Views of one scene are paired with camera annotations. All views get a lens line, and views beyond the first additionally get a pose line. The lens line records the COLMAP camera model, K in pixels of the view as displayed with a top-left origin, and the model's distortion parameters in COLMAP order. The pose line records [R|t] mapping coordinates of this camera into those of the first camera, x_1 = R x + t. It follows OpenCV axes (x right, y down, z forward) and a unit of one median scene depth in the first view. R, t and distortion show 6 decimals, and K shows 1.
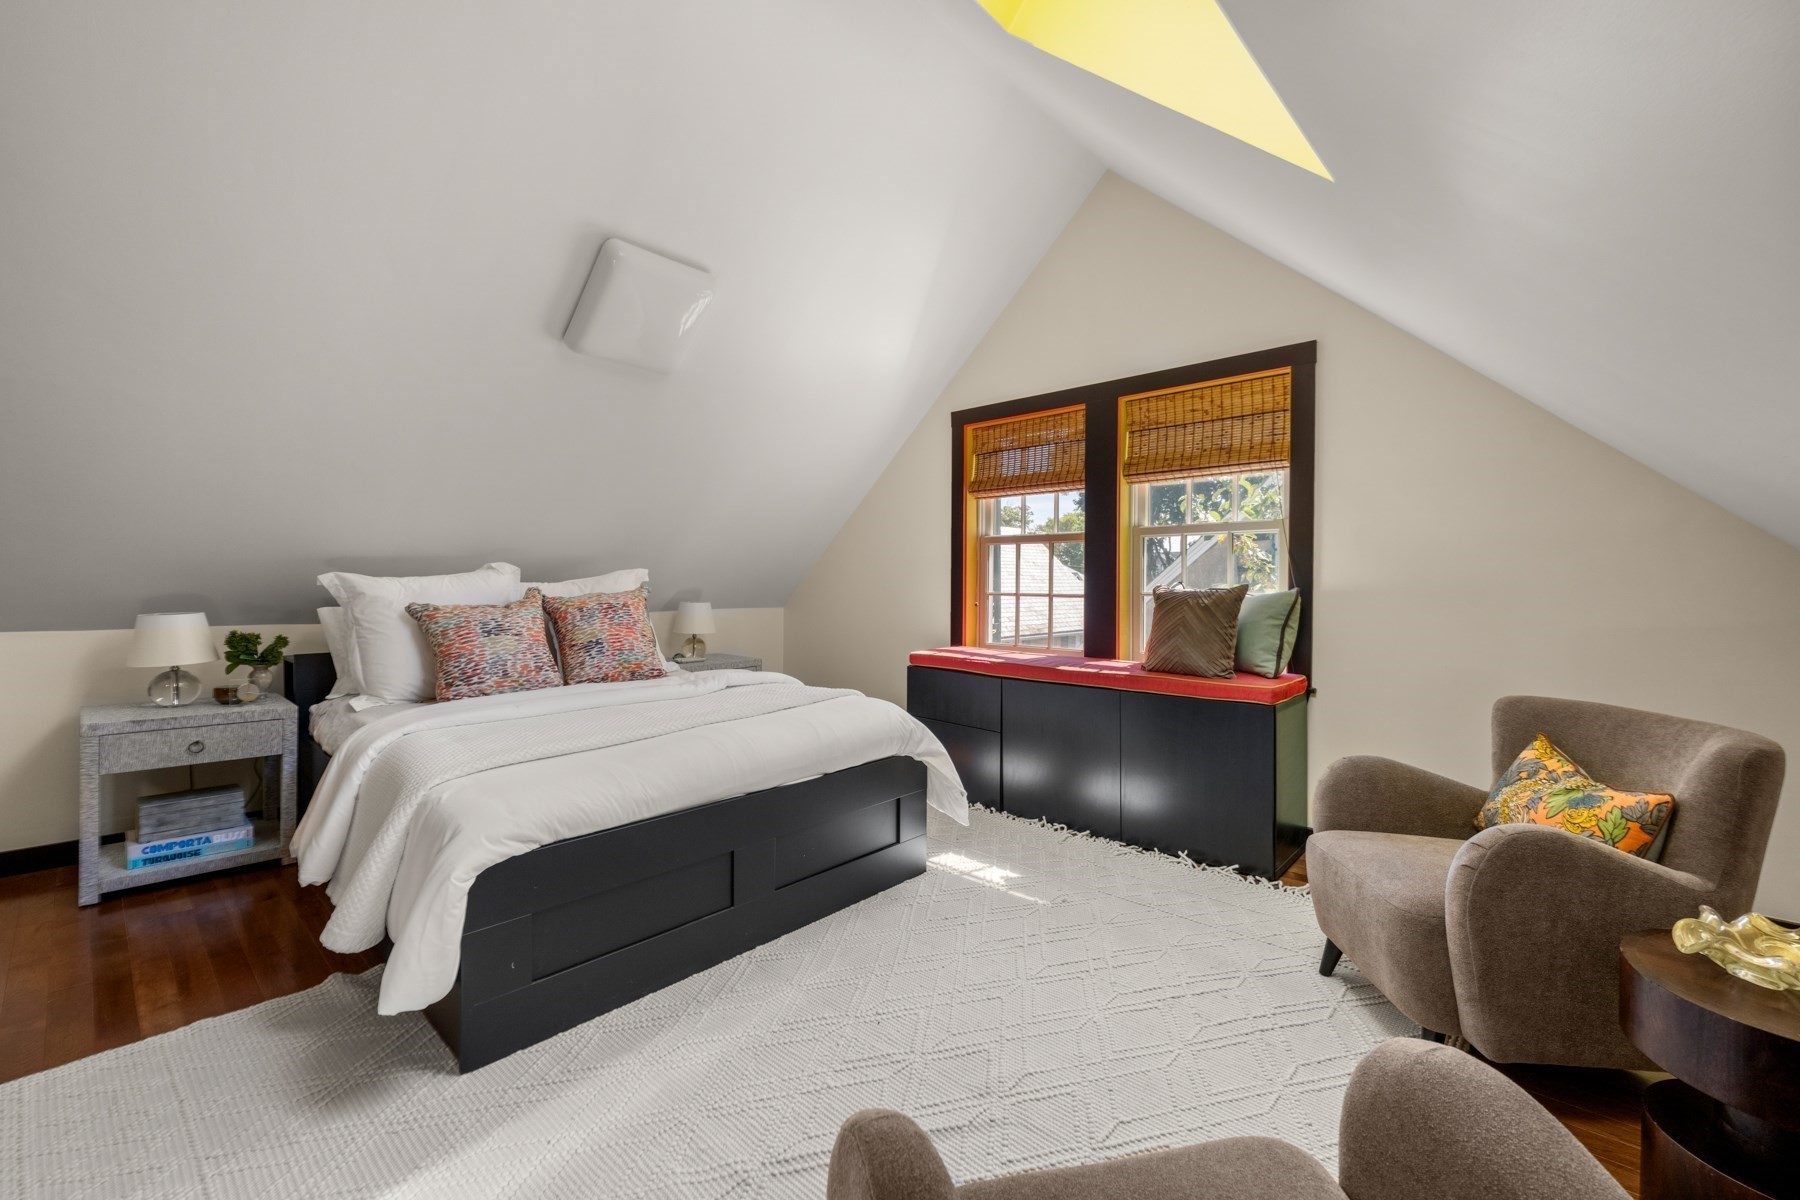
lens RADIAL K [[754.4, 0, 893.3], [0, 754.4, 588.4], [0, 0, 1]] dist [-0.001581, -0.000055]
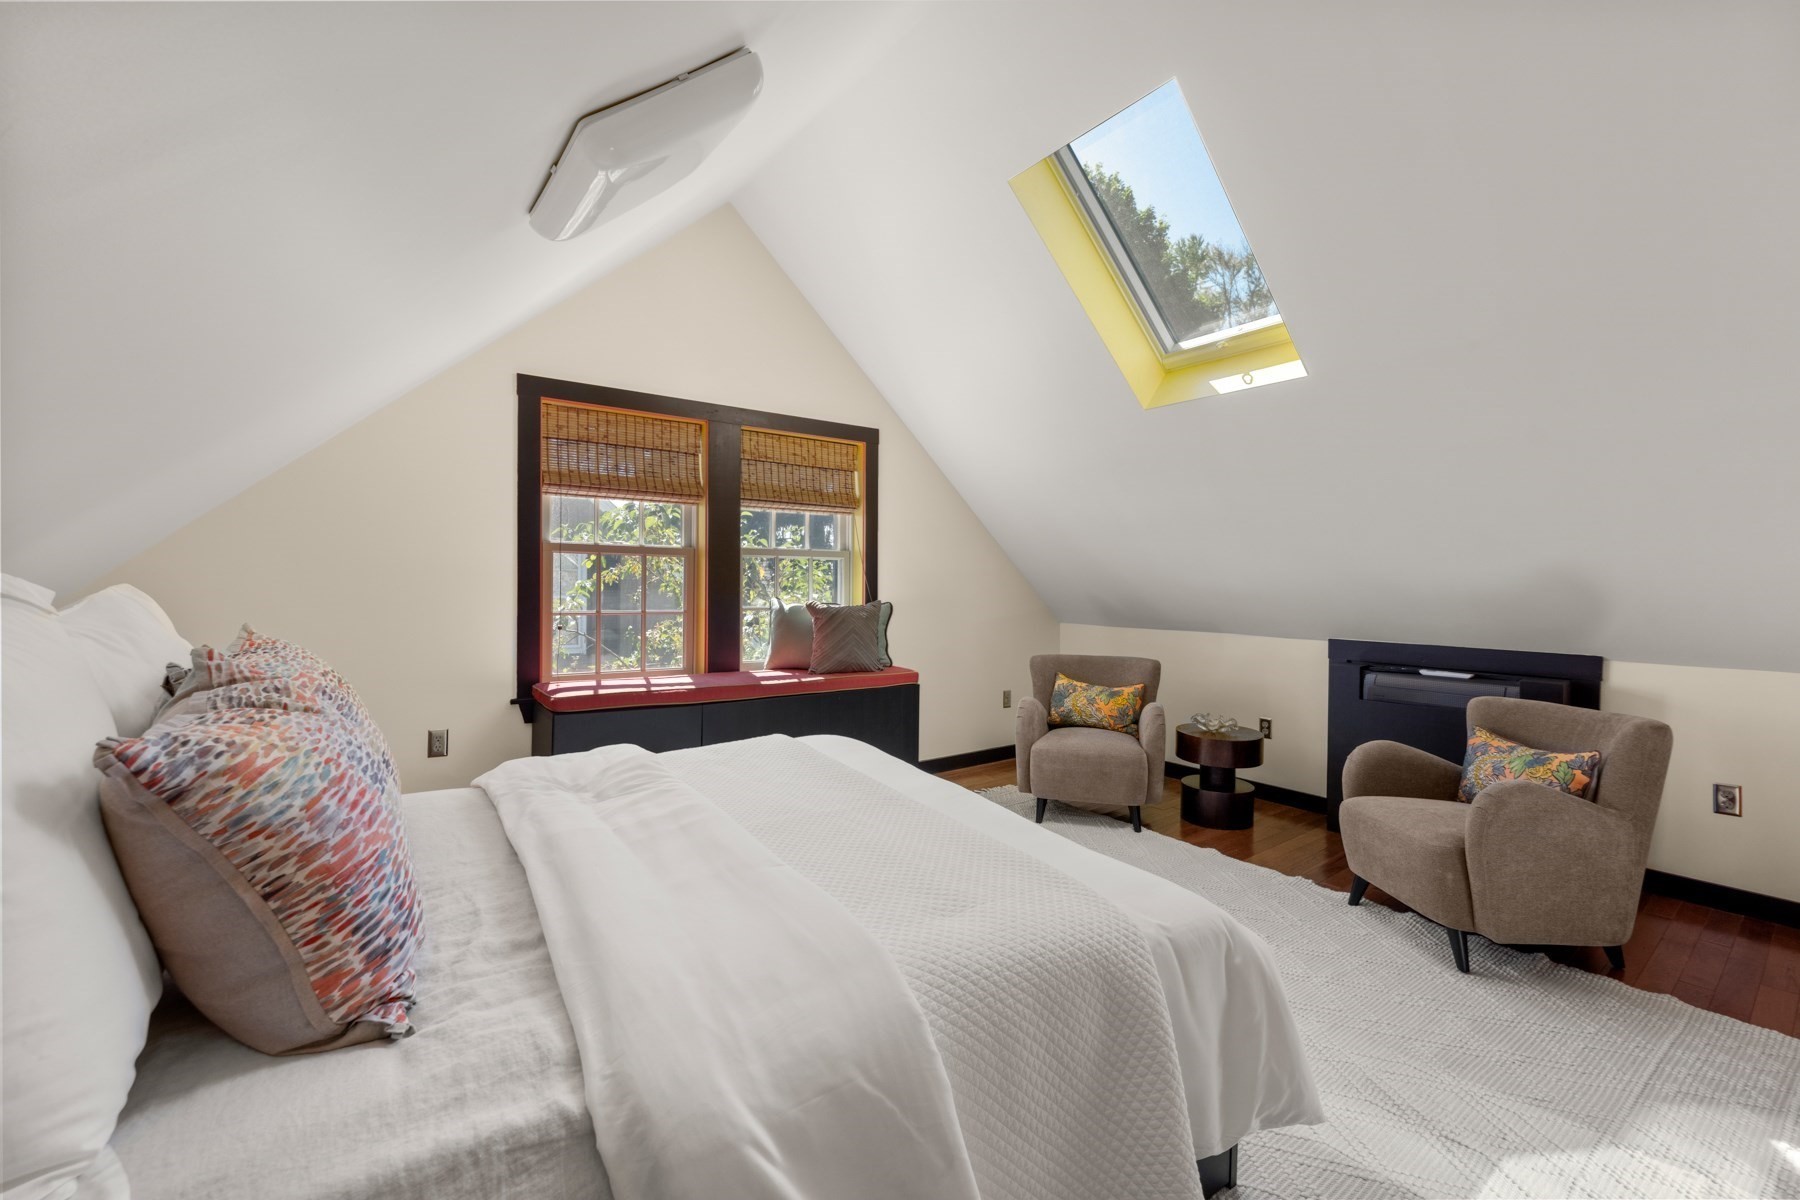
lens RADIAL K [[754.4, 0, 894.4], [0, 754.4, 594.6], [0, 0, 1]] dist [-0.001581, -0.000055]
pose [[0.171495, -0.011105, 0.985122, -0.741994], [0.007936, 0.999920, 0.009890, -0.023816], [-0.985153, 0.006122, 0.171570, 0.629975]]
